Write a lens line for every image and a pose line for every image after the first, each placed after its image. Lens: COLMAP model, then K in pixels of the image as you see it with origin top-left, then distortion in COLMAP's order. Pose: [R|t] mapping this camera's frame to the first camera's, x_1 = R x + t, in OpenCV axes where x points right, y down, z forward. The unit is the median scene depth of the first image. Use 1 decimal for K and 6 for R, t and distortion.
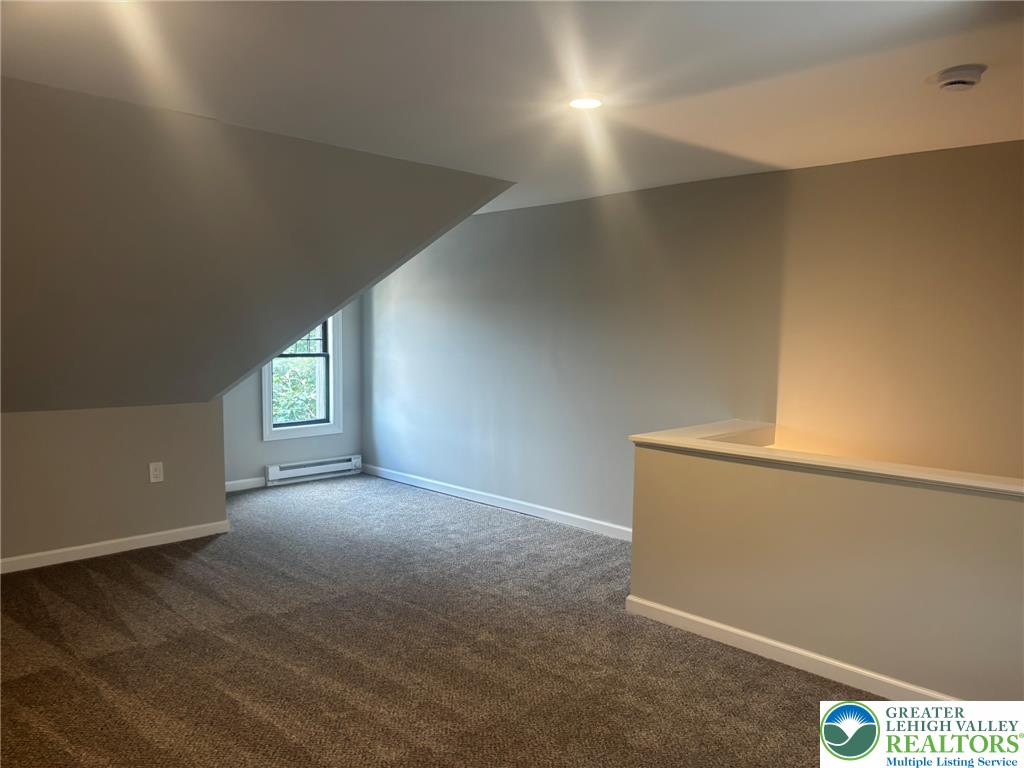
lens RADIAL K [[776.2, 0, 513.8], [0, 776.2, 391.6], [0, 0, 1]] dist [0.090263, -0.101622]
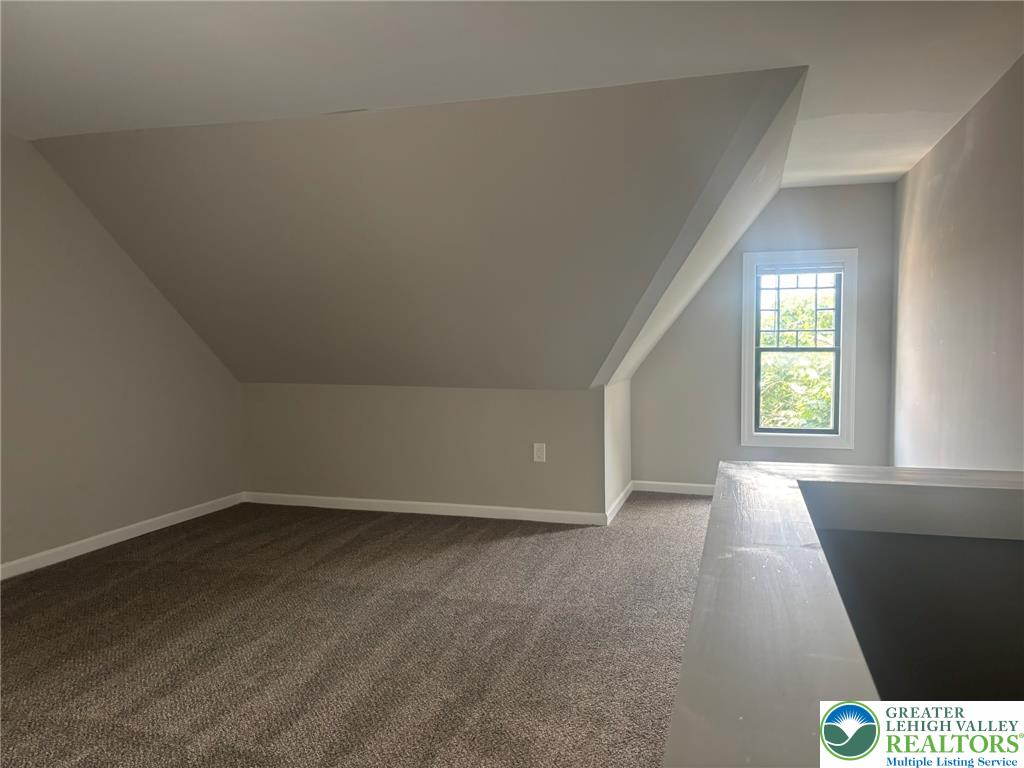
lens RADIAL K [[785.6, 0, 512.0], [0, 785.6, 384.0], [0, 0, 1]] dist [0.003596, 0.000511]
pose [[0.472123, 0.032688, -0.880926, 0.618670], [-0.063084, 0.998003, 0.003223, 0.013778], [0.879273, 0.054051, 0.473242, 0.637947]]
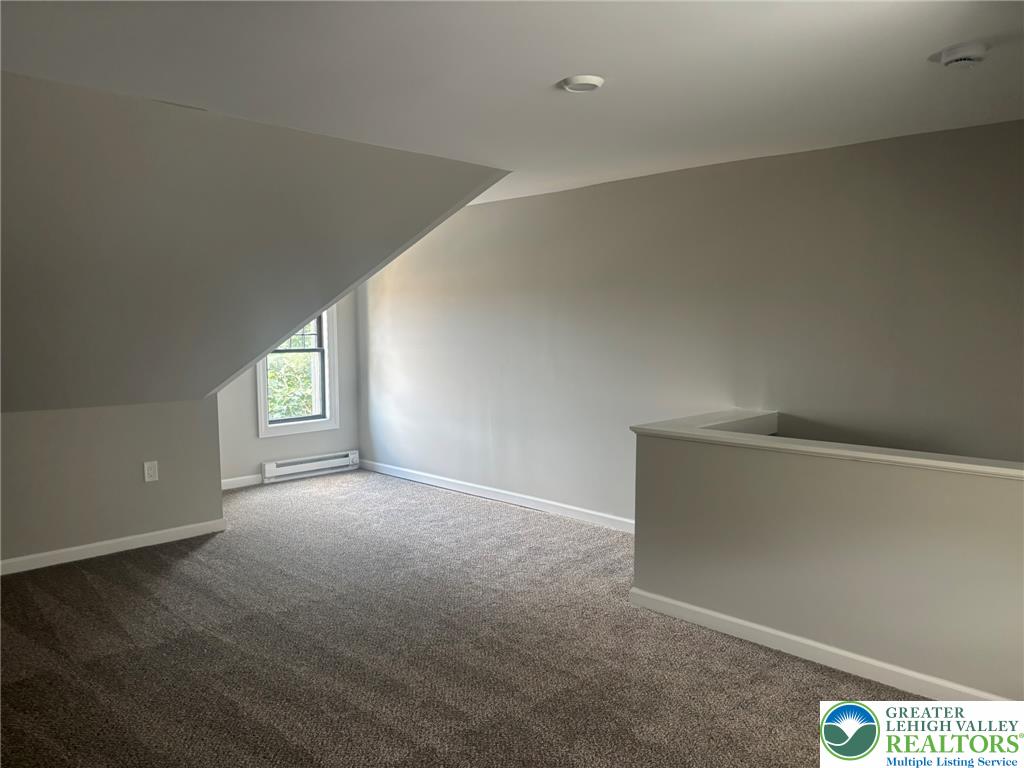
lens RADIAL K [[776.2, 0, 513.8], [0, 776.2, 391.6], [0, 0, 1]] dist [0.090263, -0.101622]
pose [[0.999862, -0.016009, 0.004537, -0.003227], [0.015968, 0.999831, 0.009075, 0.001511], [-0.004681, -0.009001, 0.999949, 0.015964]]
